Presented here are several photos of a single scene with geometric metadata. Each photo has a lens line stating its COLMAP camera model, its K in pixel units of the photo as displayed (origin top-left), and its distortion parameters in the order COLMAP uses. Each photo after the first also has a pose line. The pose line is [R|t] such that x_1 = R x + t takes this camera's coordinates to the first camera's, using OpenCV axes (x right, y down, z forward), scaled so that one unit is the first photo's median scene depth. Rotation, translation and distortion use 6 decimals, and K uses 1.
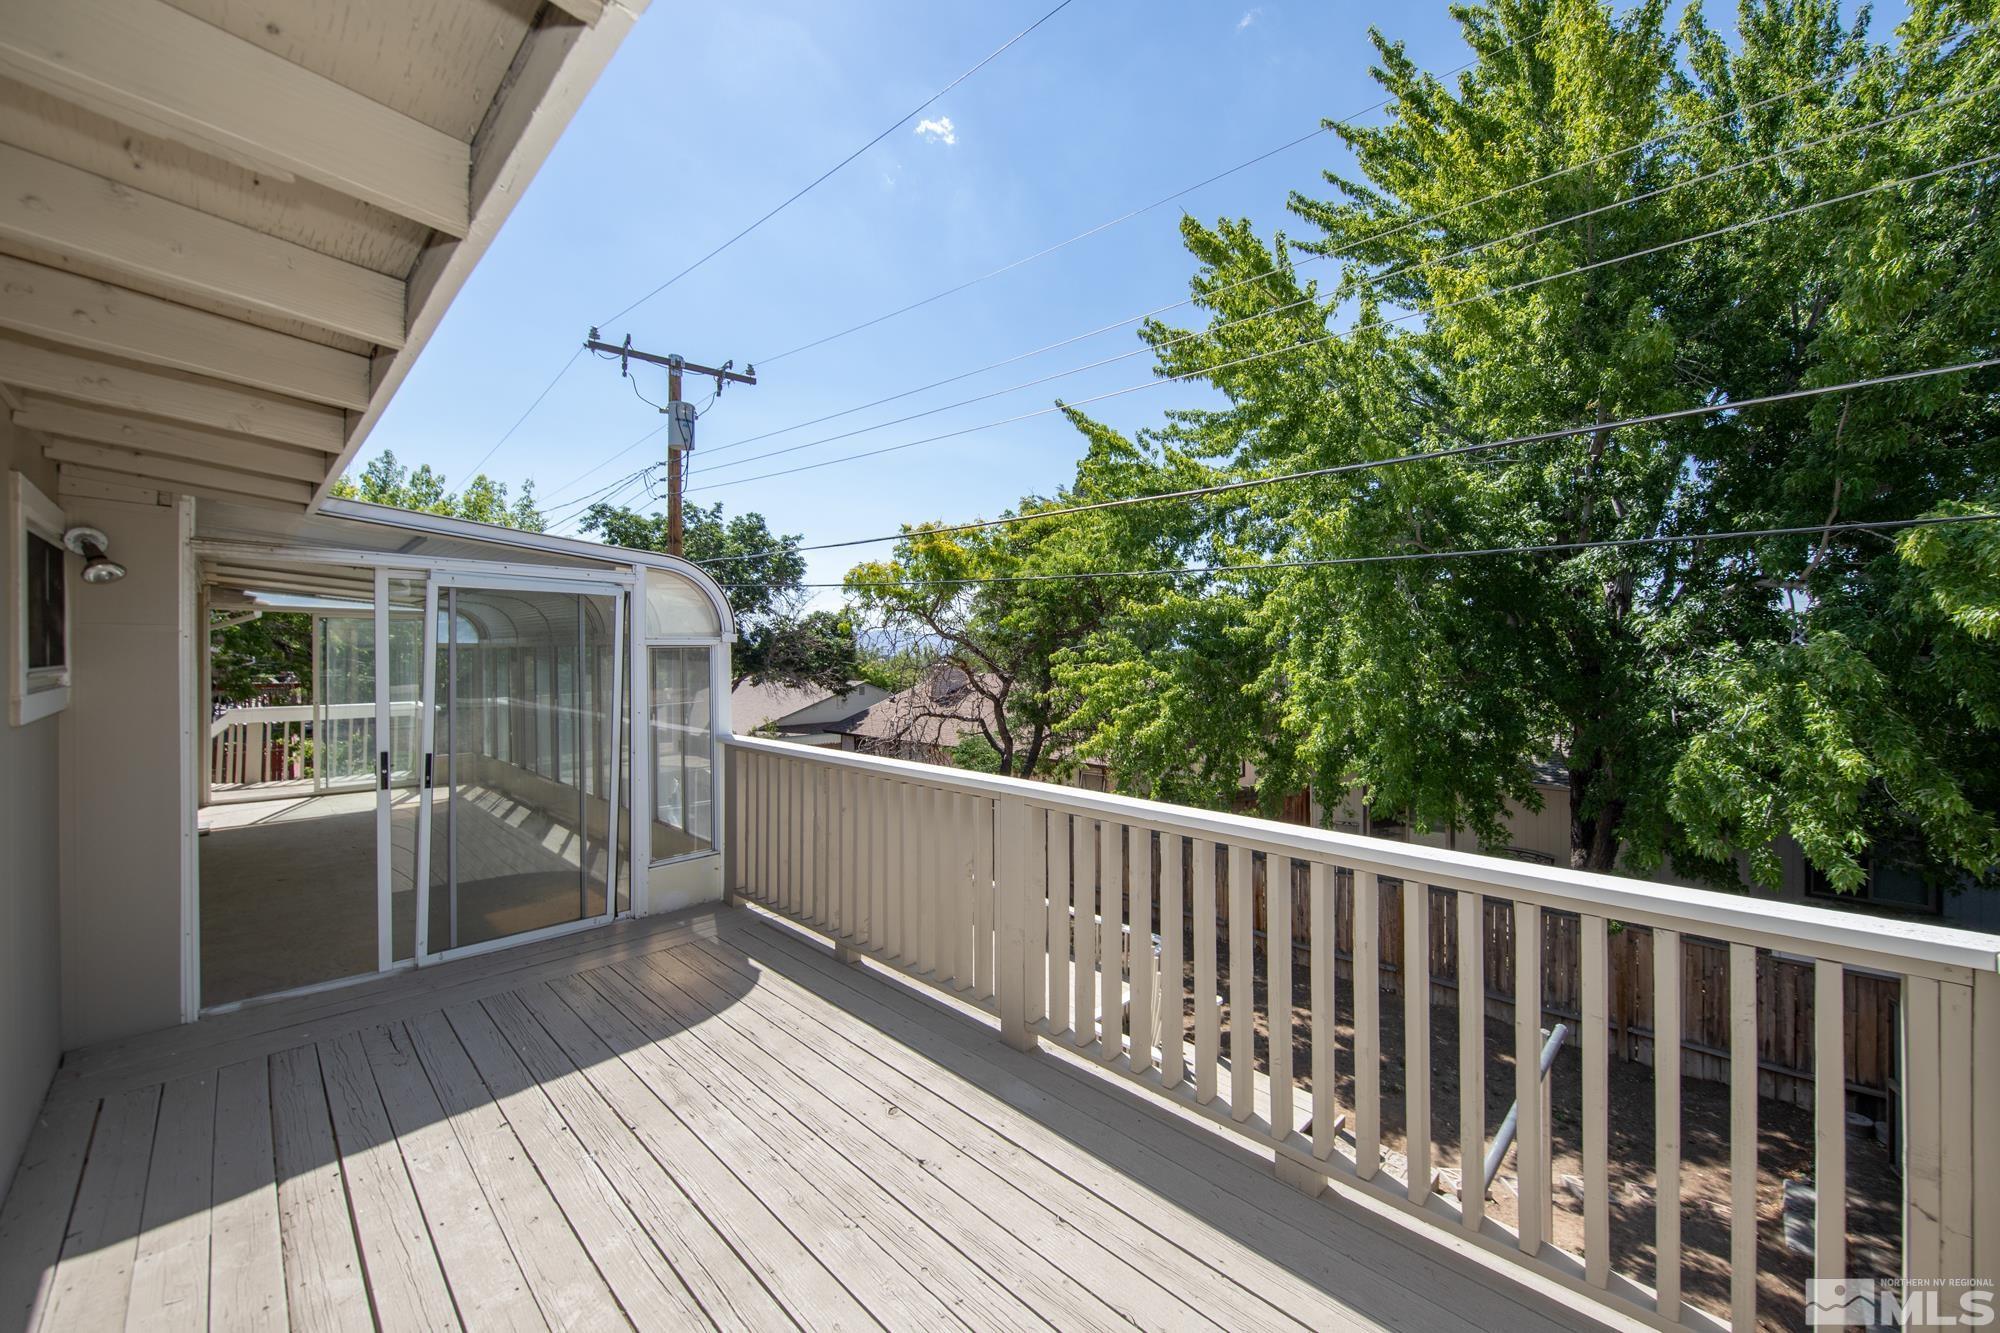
lens RADIAL K [[762.1, 0, 1007.0], [0, 762.1, 654.0], [0, 0, 1]] dist [-0.000303, -0.000057]
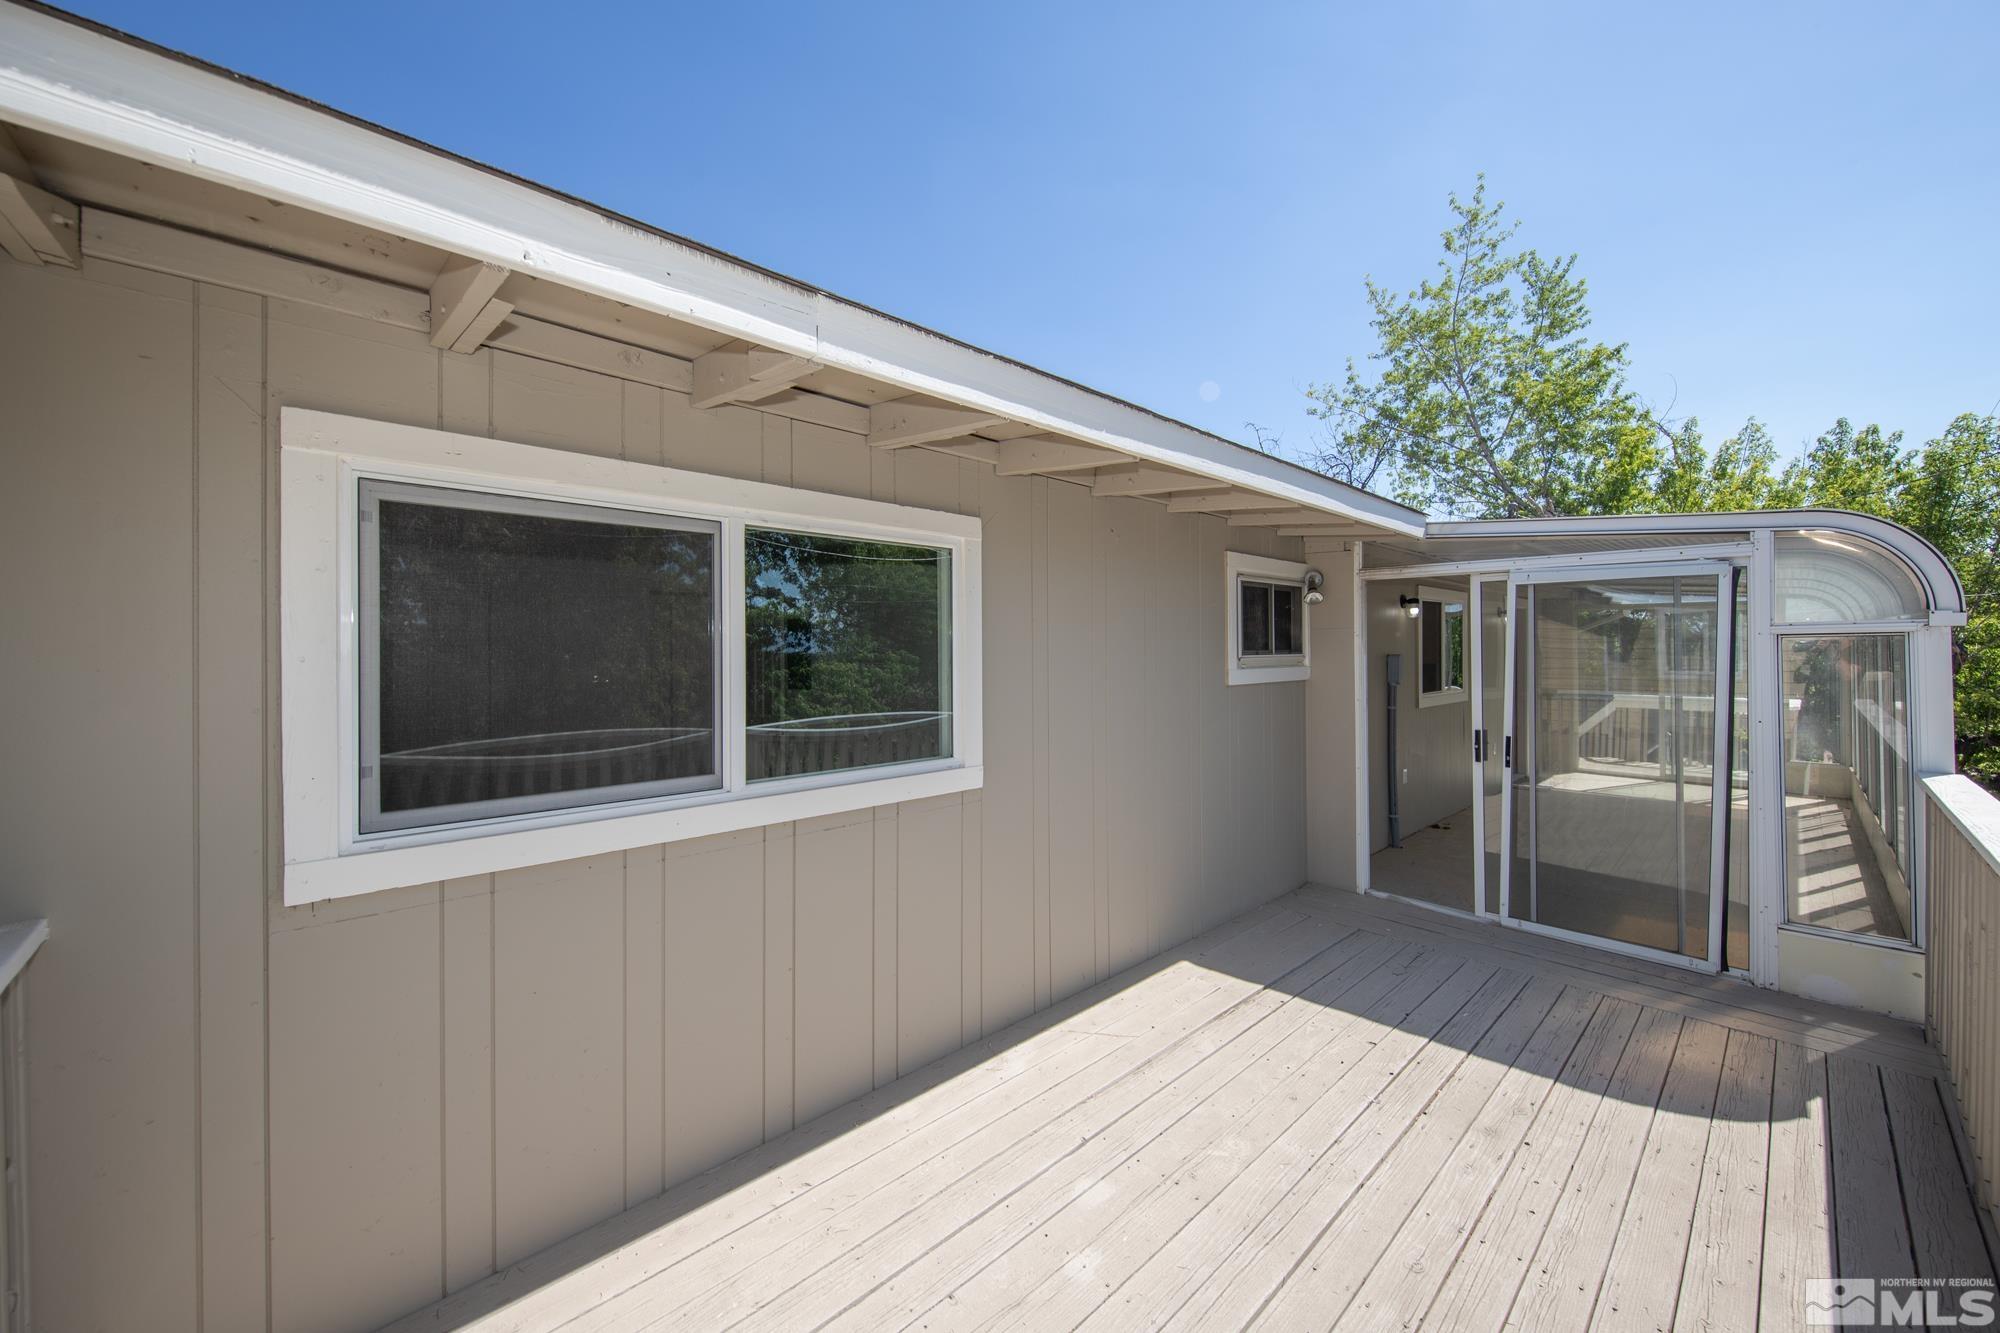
lens RADIAL K [[762.1, 0, 1058.2], [0, 762.1, 653.6], [0, 0, 1]] dist [-0.000303, -0.000057]
pose [[-0.010003, 0.005643, -0.999934, 0.366355], [0.001275, 0.999983, 0.005631, 0.003558], [0.999949, -0.001219, -0.010010, 0.365565]]
